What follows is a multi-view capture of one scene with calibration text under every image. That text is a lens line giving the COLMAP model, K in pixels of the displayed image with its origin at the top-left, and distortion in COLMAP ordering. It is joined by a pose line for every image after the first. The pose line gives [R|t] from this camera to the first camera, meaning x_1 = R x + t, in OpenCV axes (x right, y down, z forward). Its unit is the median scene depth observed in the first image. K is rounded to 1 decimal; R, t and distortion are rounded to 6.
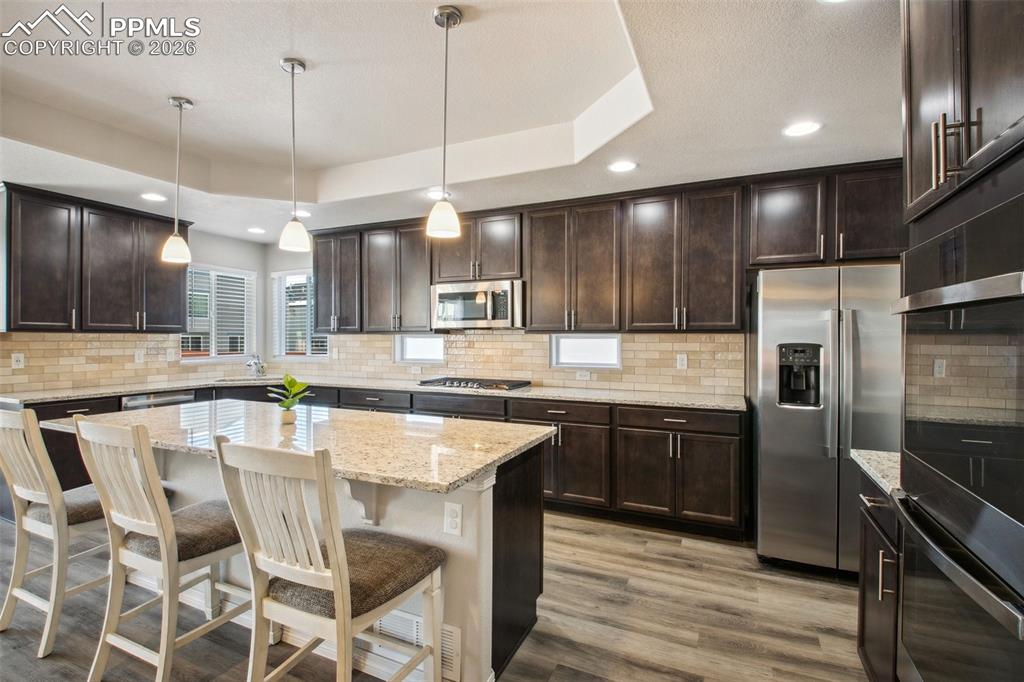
lens RADIAL K [[486.4, 0, 489.7], [0, 486.4, 338.2], [0, 0, 1]] dist [0.000626, -0.000679]
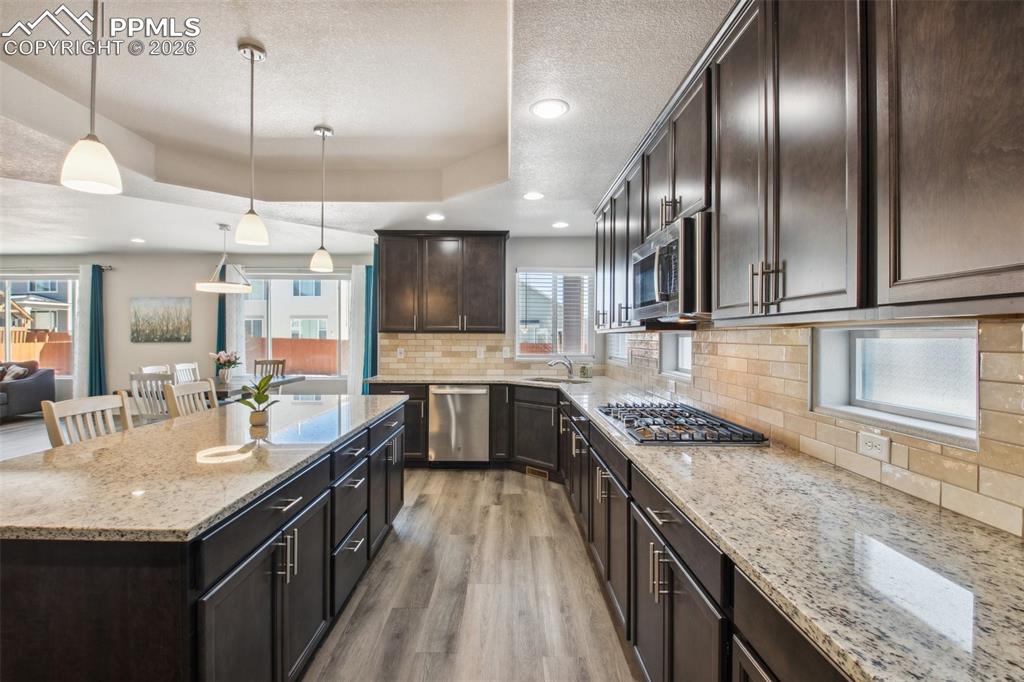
lens RADIAL K [[480.3, 0, 504.0], [0, 480.3, 337.2], [0, 0, 1]] dist [0.033700, -0.029476]
pose [[0.419704, -0.001091, -0.907660, 0.407942], [-0.001947, 0.999996, -0.002102, 0.002666], [0.907659, 0.002649, 0.419700, 0.640034]]
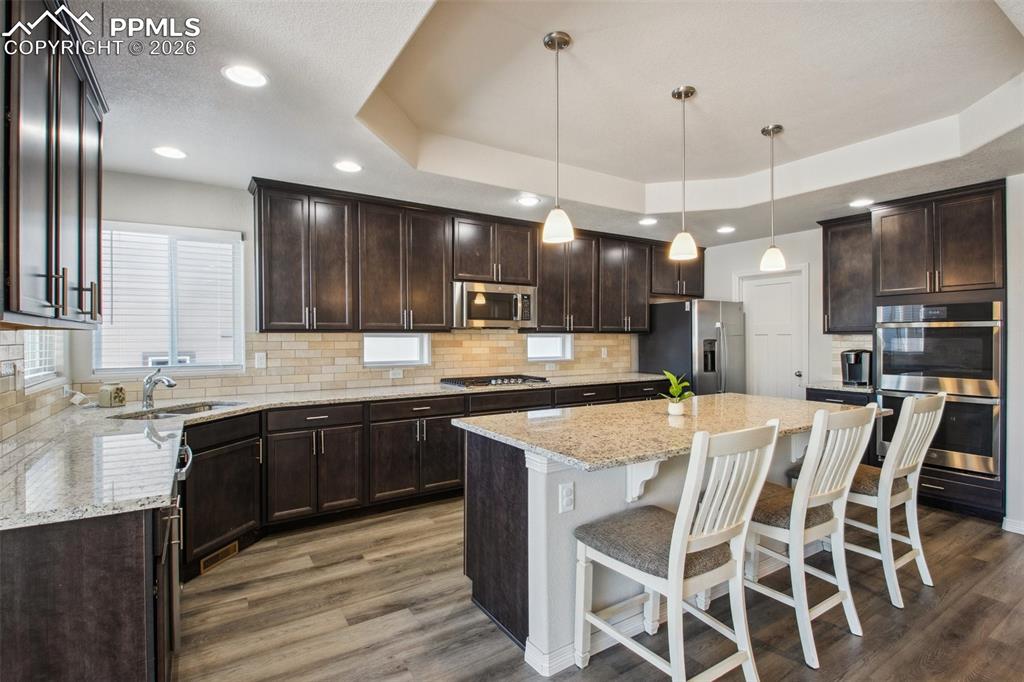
lens RADIAL K [[480.3, 0, 504.0], [0, 480.3, 337.2], [0, 0, 1]] dist [0.033700, -0.029476]
pose [[0.529065, -0.002968, 0.848576, -0.953603], [0.002810, 0.999995, 0.001746, -0.002171], [-0.848577, 0.001461, 0.529070, 0.460388]]
